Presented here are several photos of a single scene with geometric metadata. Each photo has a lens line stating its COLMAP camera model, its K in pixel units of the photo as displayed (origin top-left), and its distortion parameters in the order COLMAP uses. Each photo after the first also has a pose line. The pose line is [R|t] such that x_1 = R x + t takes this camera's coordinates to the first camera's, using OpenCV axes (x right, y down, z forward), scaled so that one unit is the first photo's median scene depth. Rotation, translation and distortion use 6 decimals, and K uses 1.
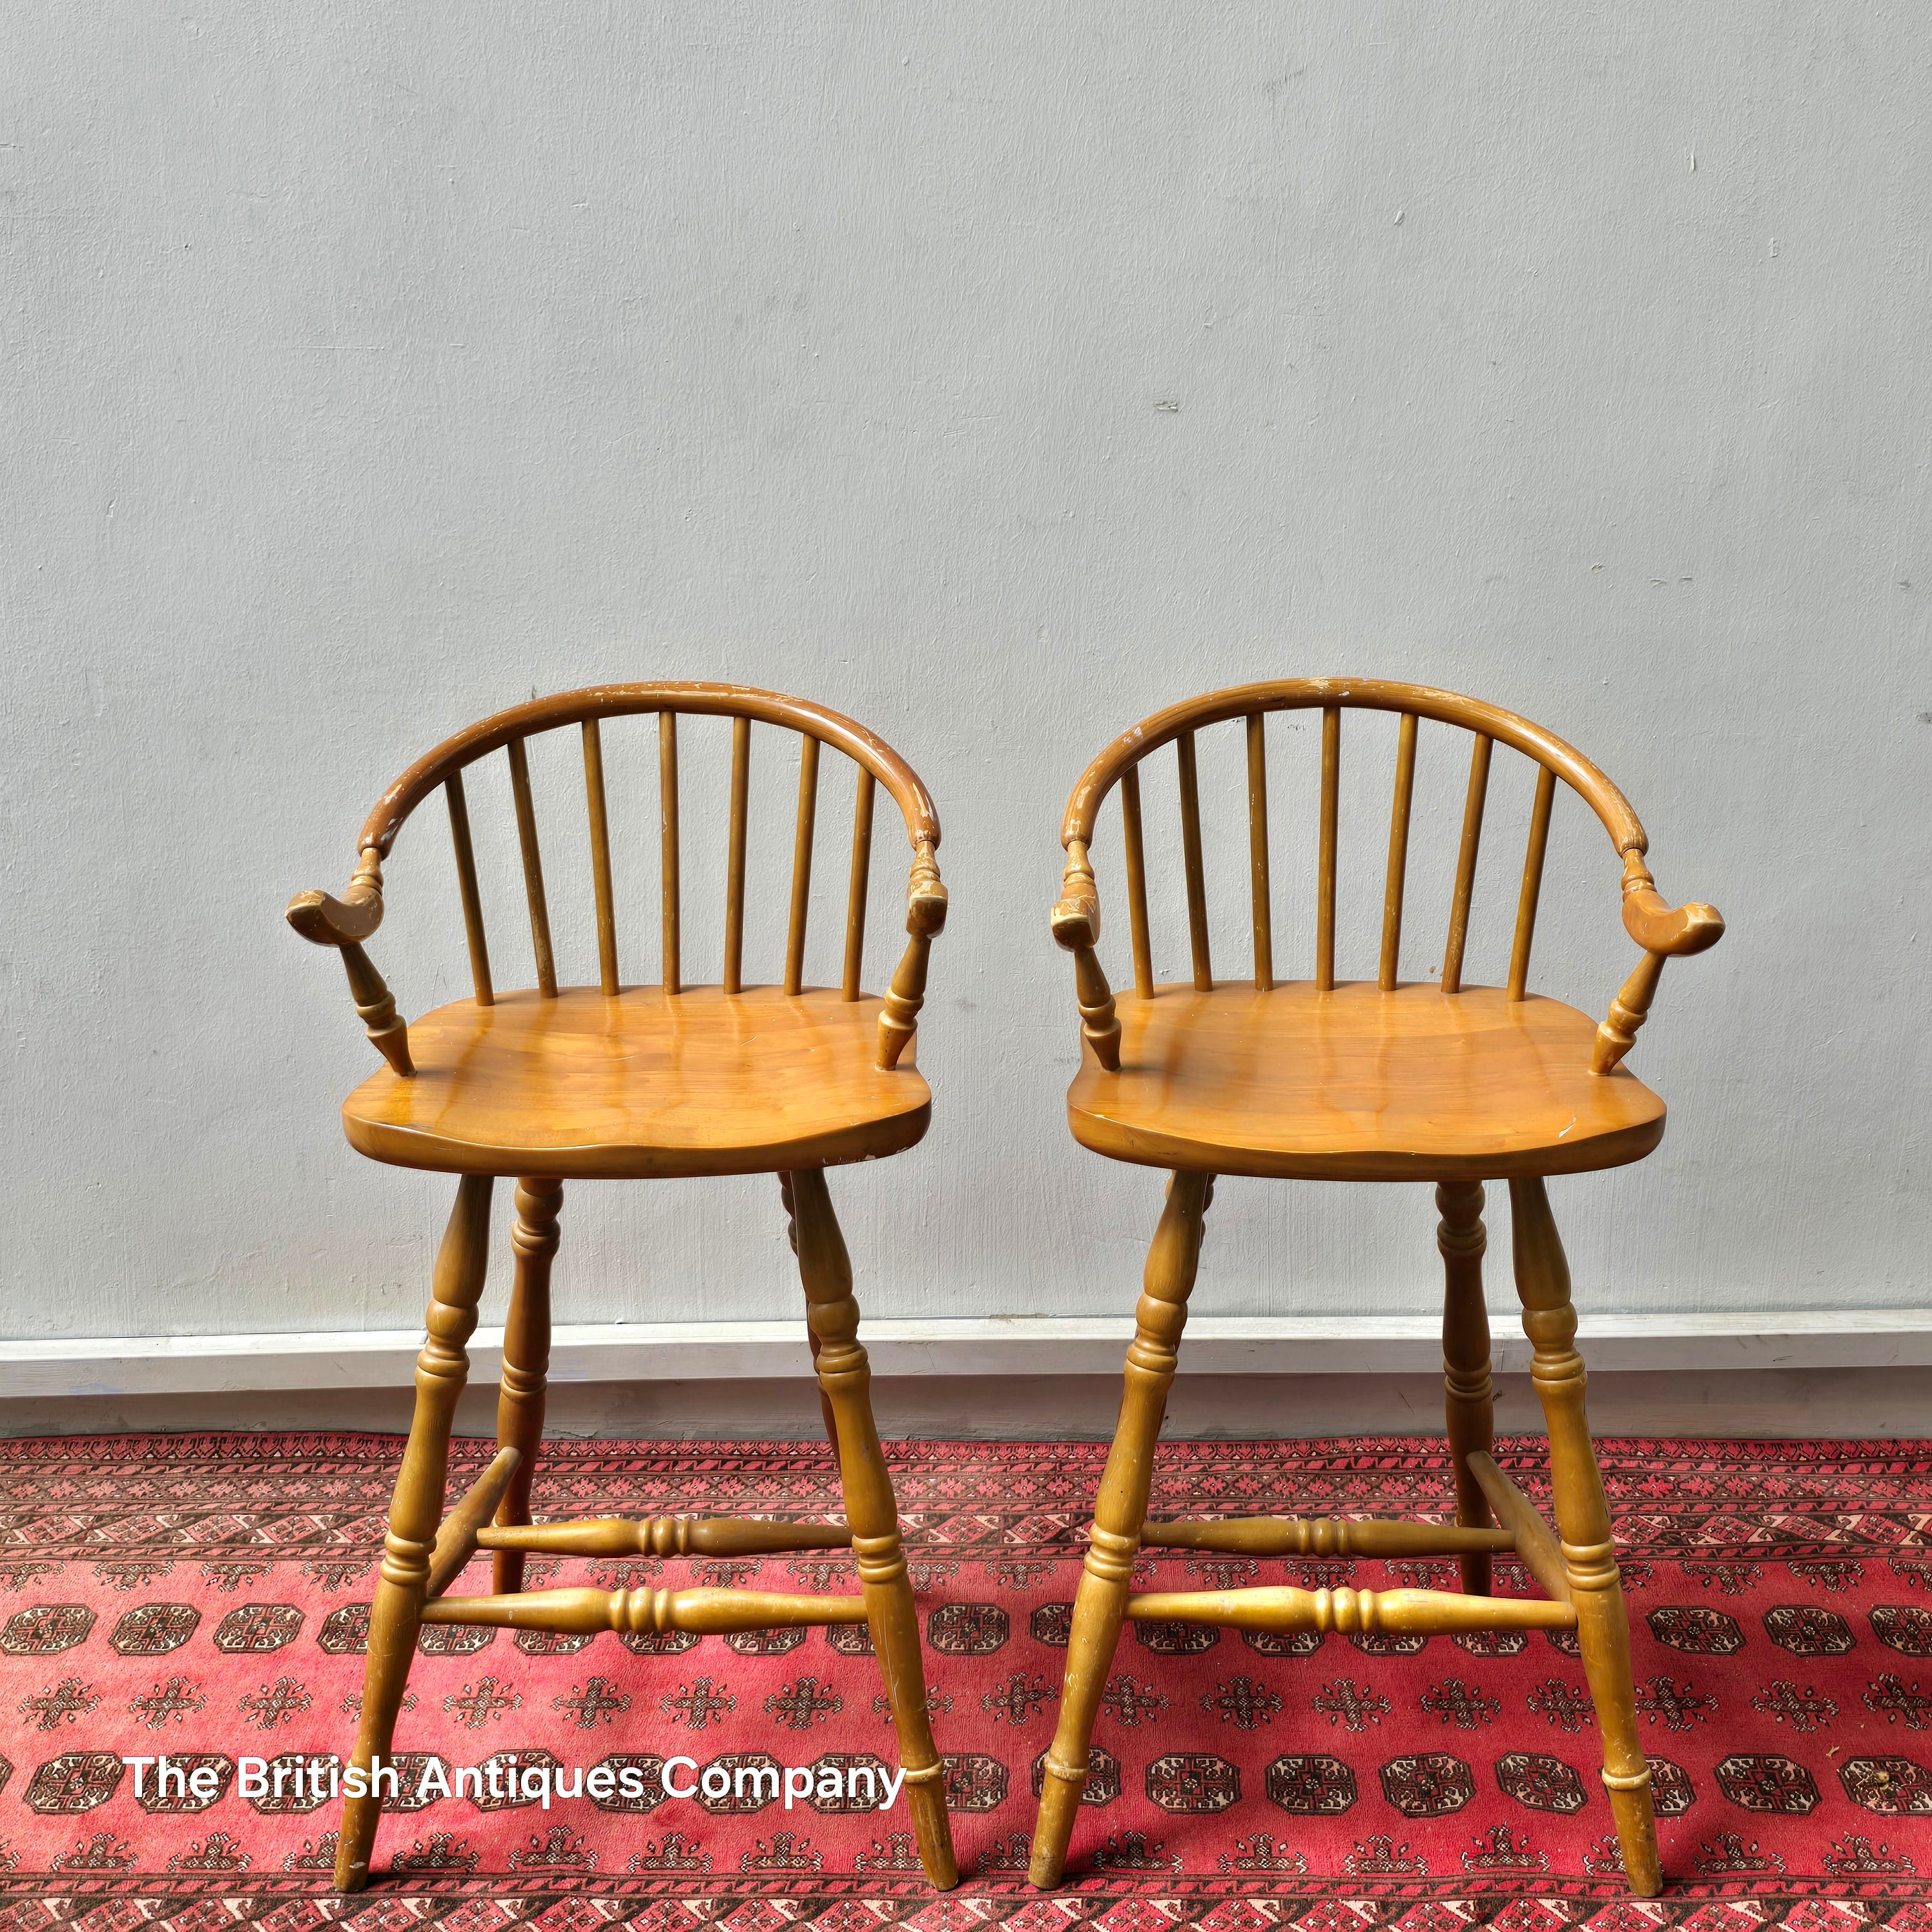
lens RADIAL K [[2651.2, 0, 932.7], [0, 2651.2, 996.5], [0, 0, 1]] dist [0.170446, -0.424212]
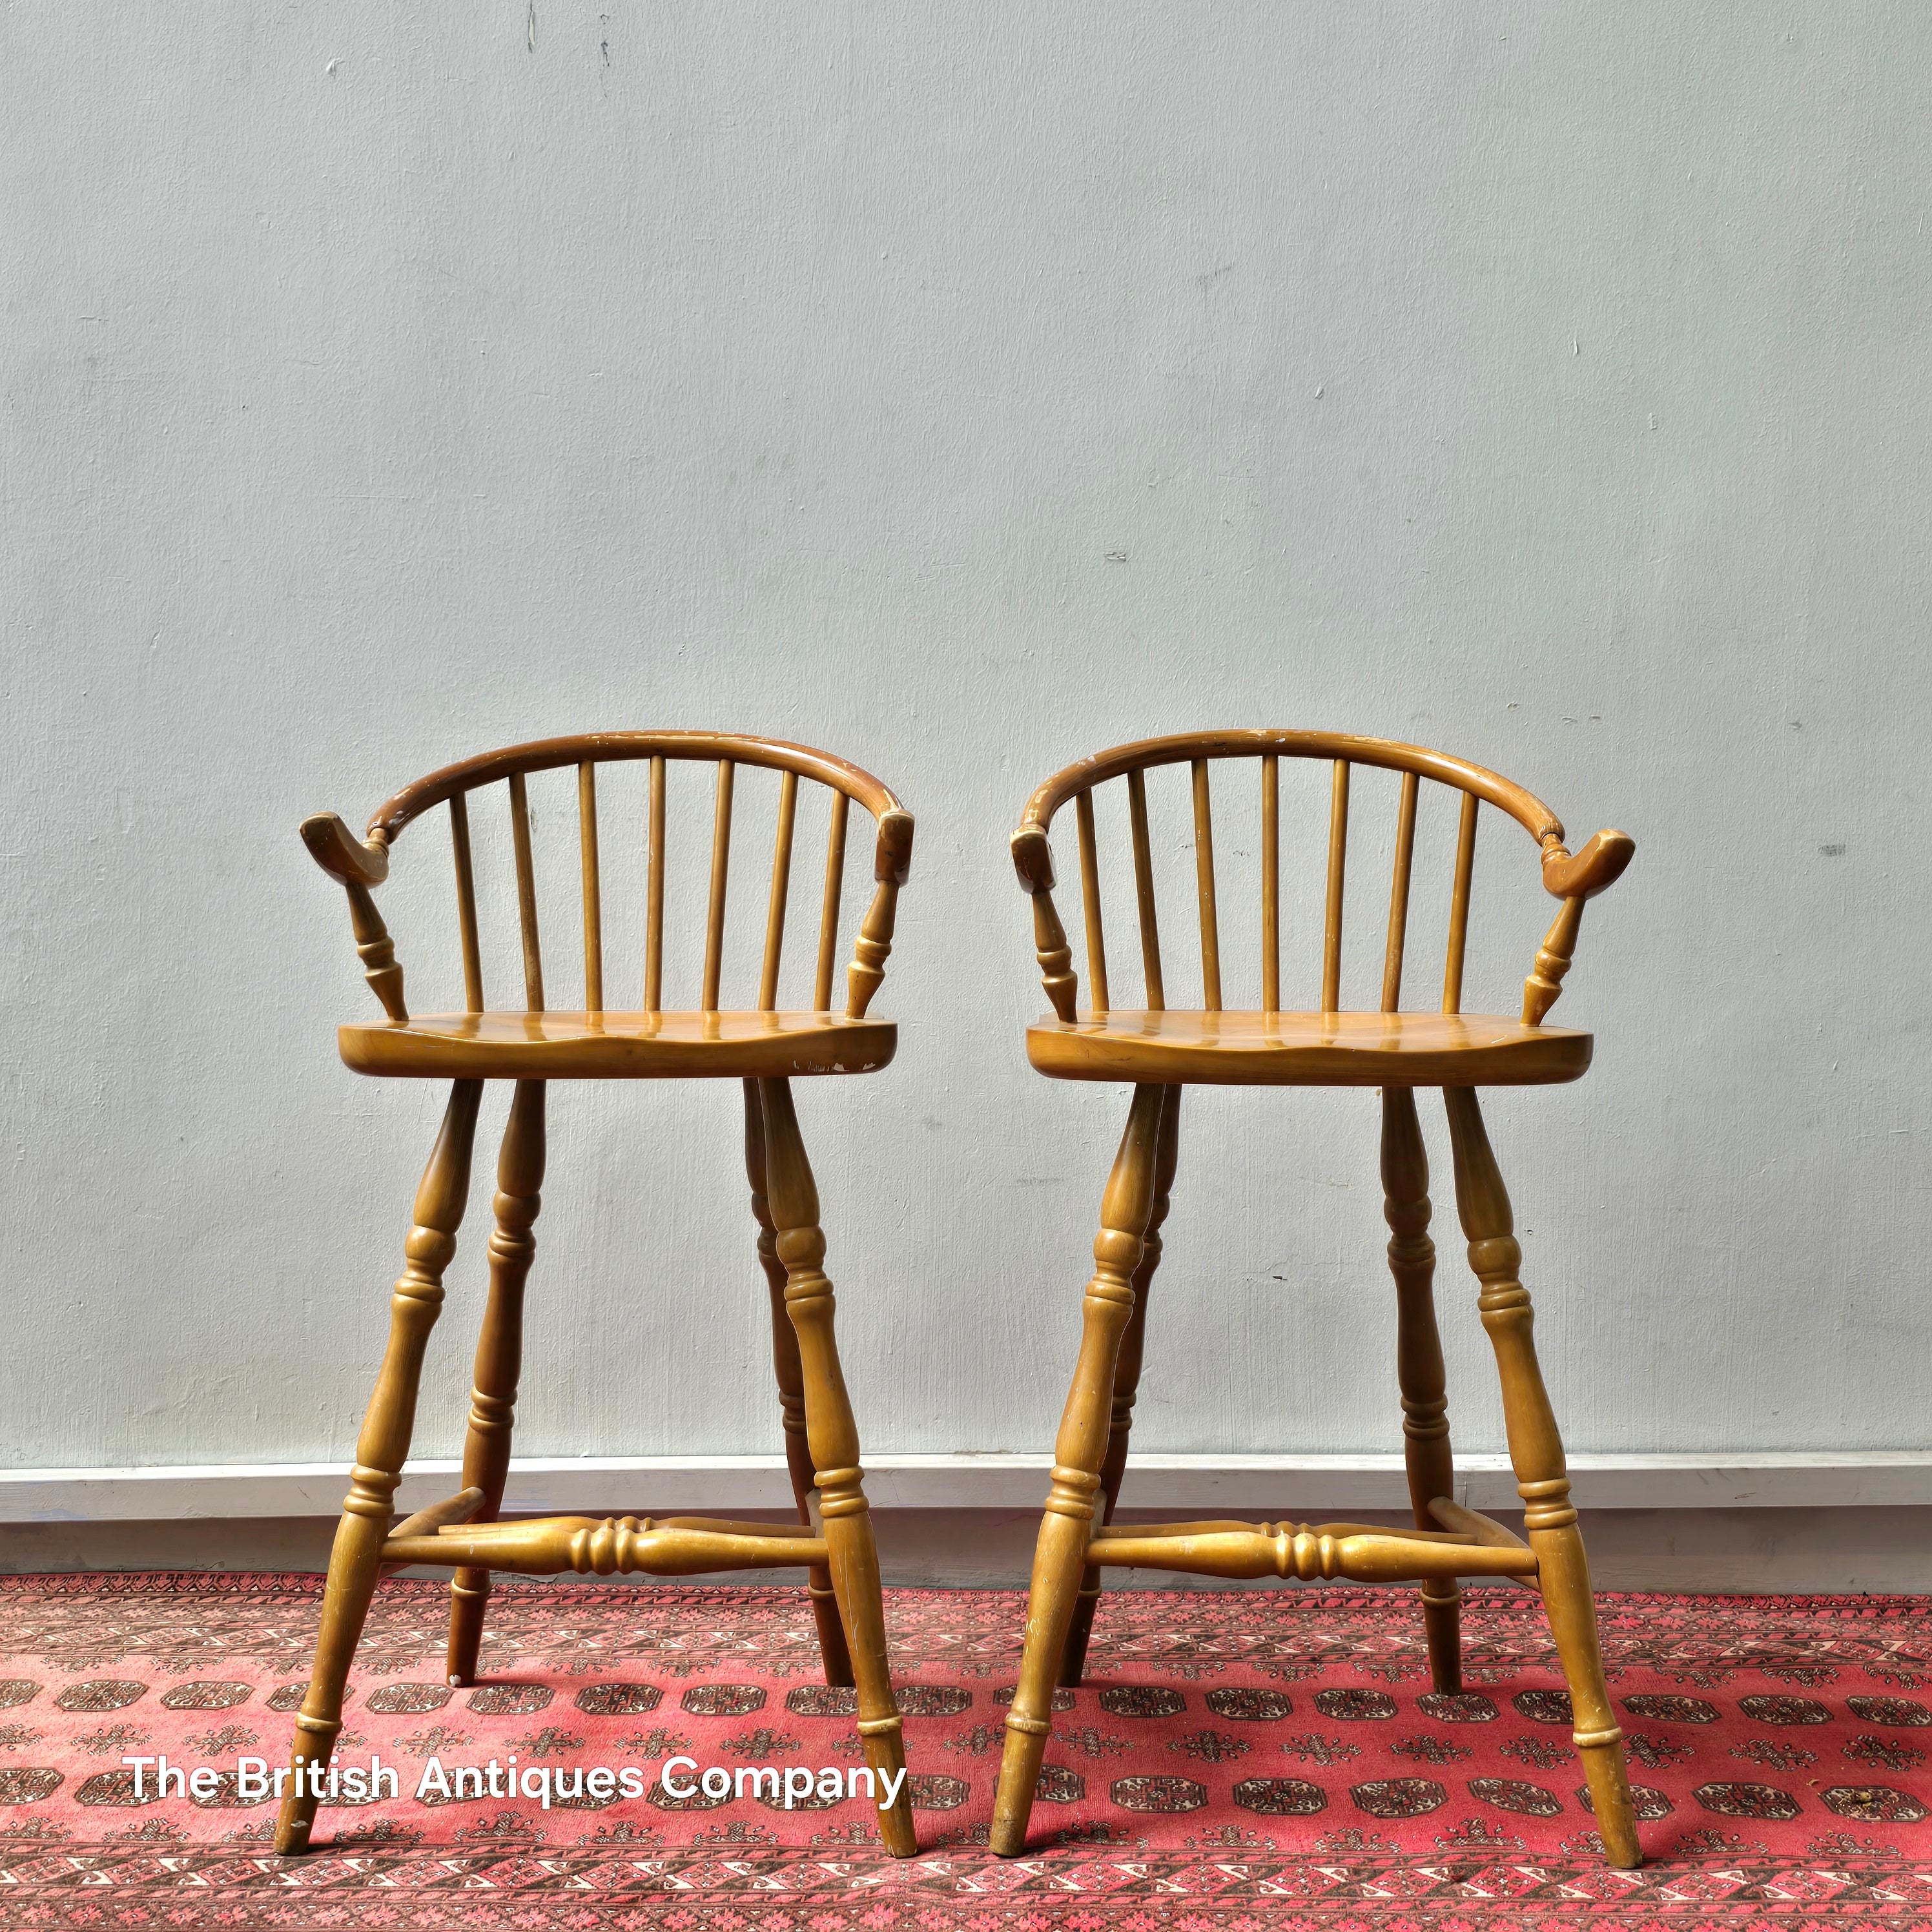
lens RADIAL K [[2645.4, 0, 912.4], [0, 2645.4, 1021.1], [0, 0, 1]] dist [0.177845, -0.455238]
pose [[0.999956, 0.009278, 0.001224, 0.003432], [-0.008608, 0.963156, -0.268806, 0.269723], [-0.003673, 0.268783, 0.963194, -0.012276]]
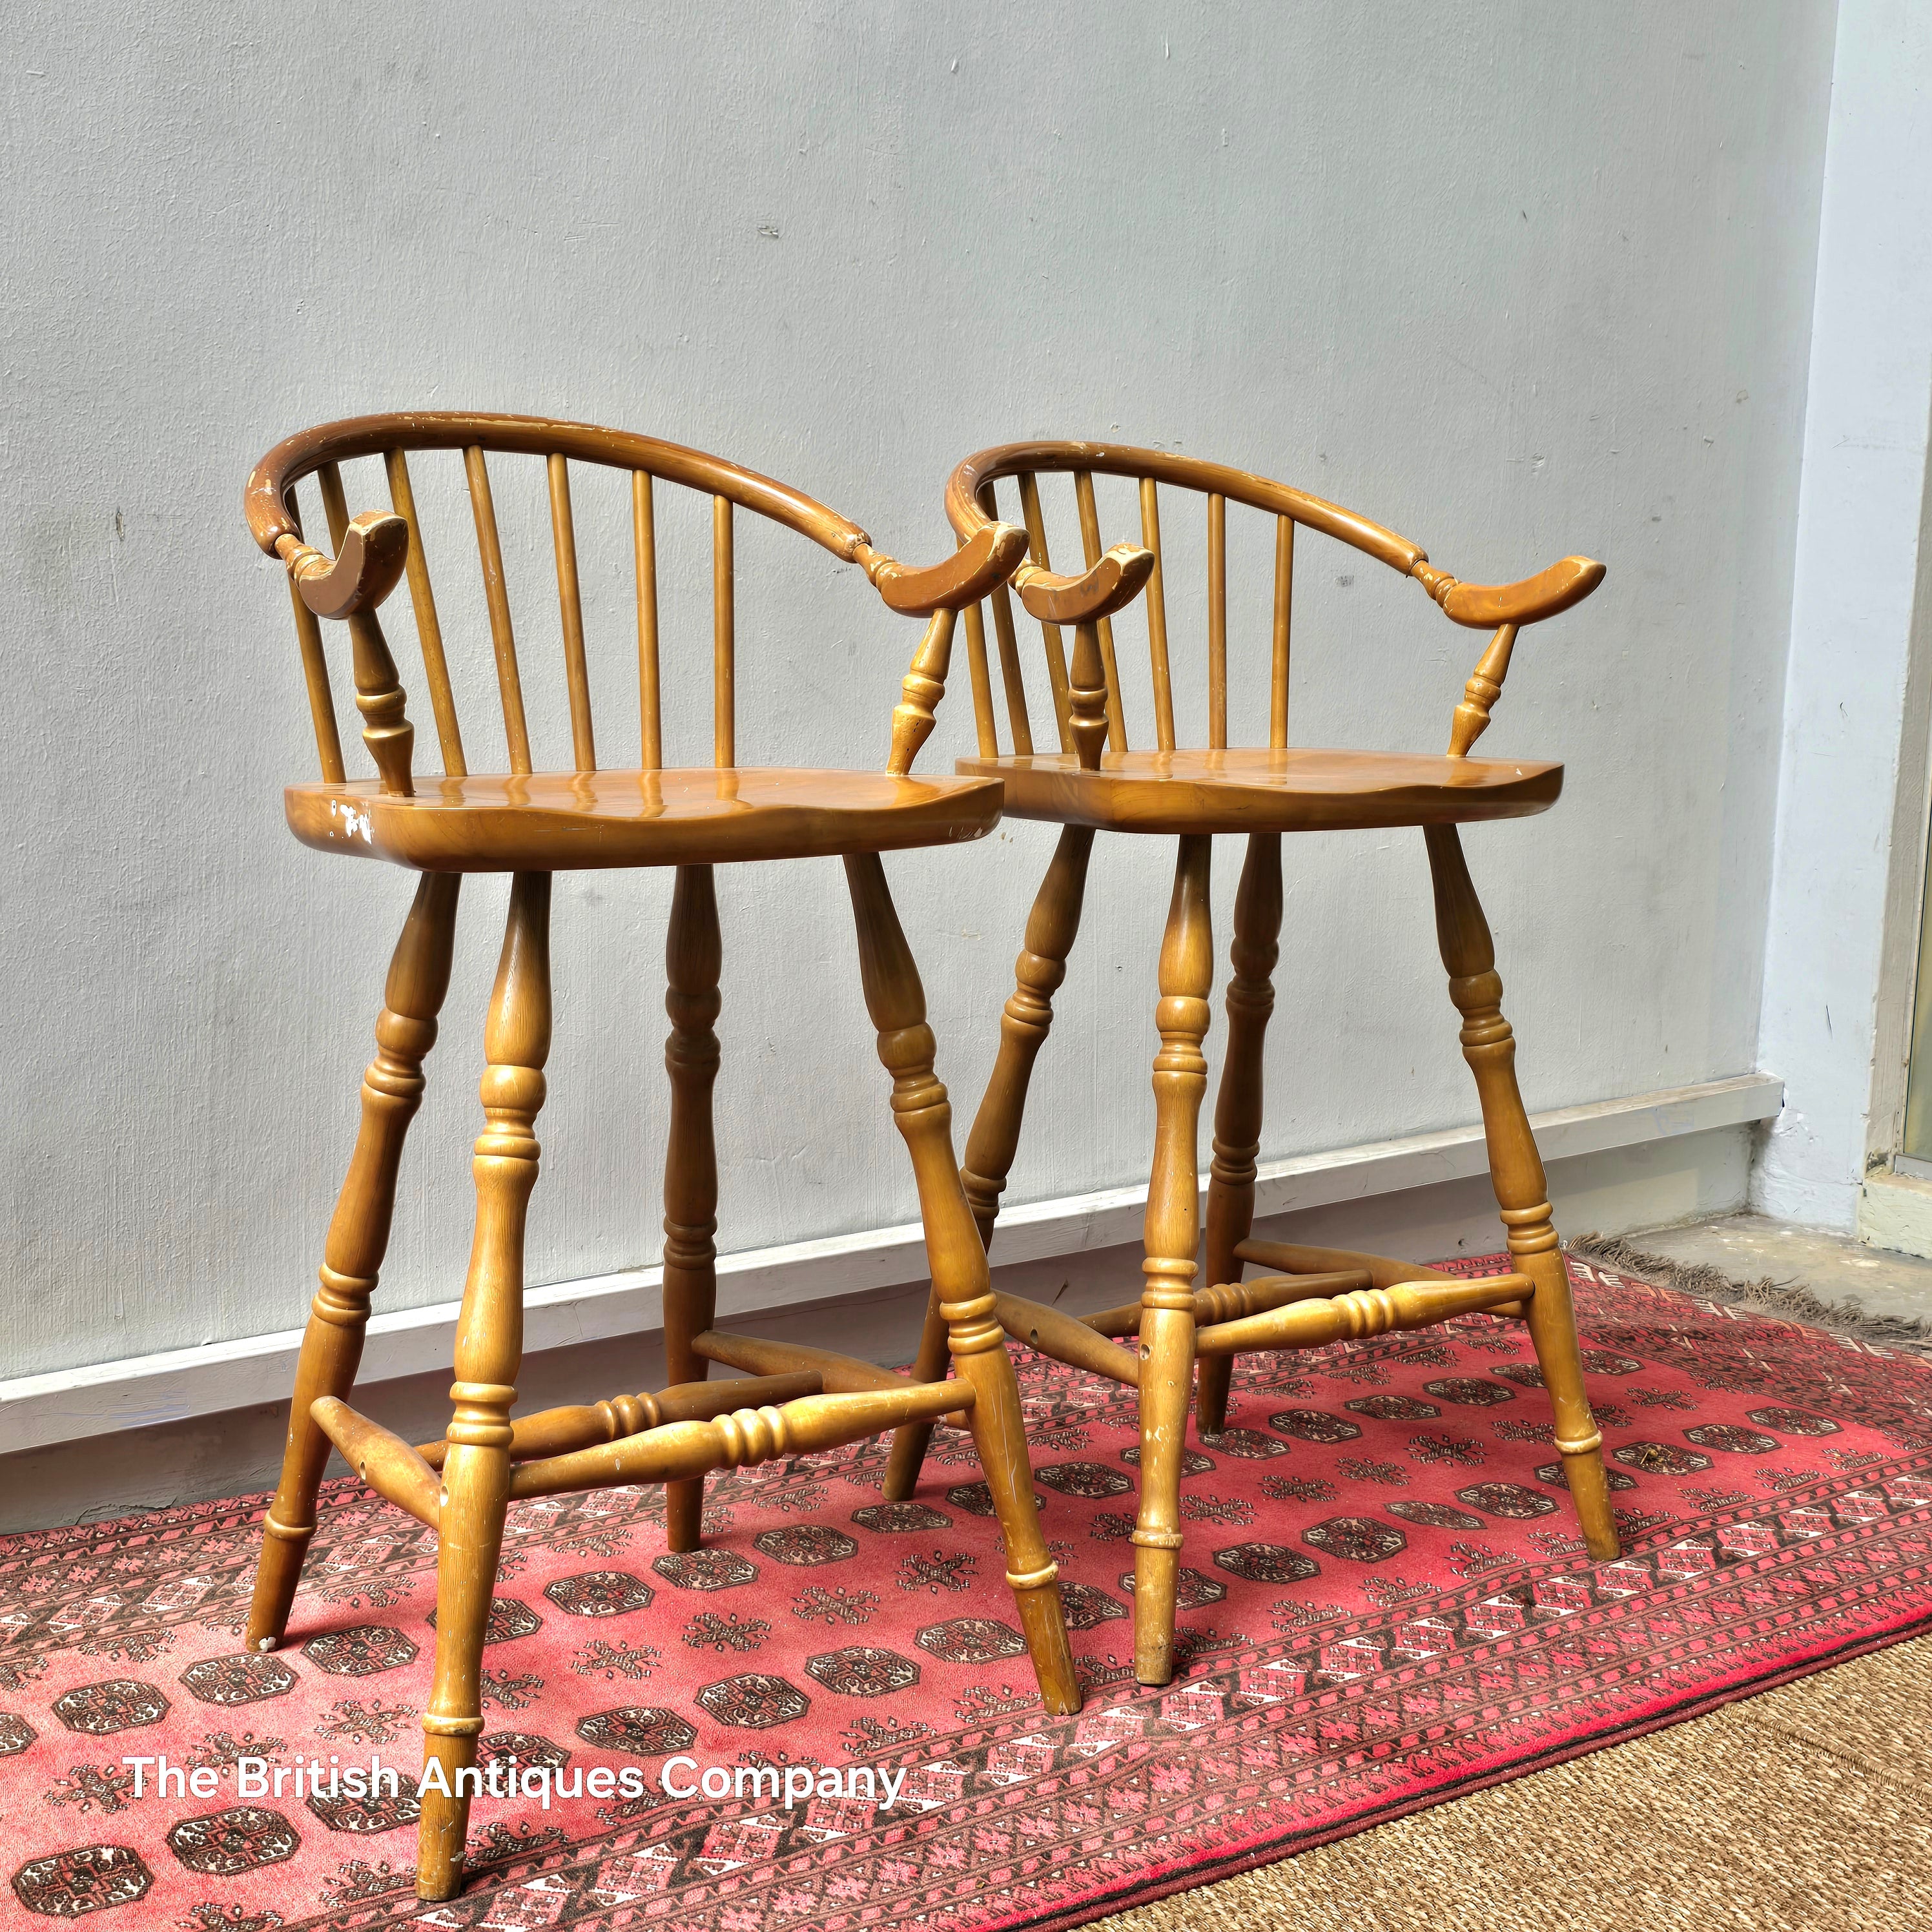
lens RADIAL K [[2671.9, 0, 885.7], [0, 2671.9, 989.1], [0, 0, 1]] dist [0.141836, -0.307968]
pose [[0.813222, -0.071840, 0.577503, -0.472707], [0.179092, 0.975086, -0.130893, 0.185999], [-0.553711, 0.209871, 0.805827, 0.255442]]
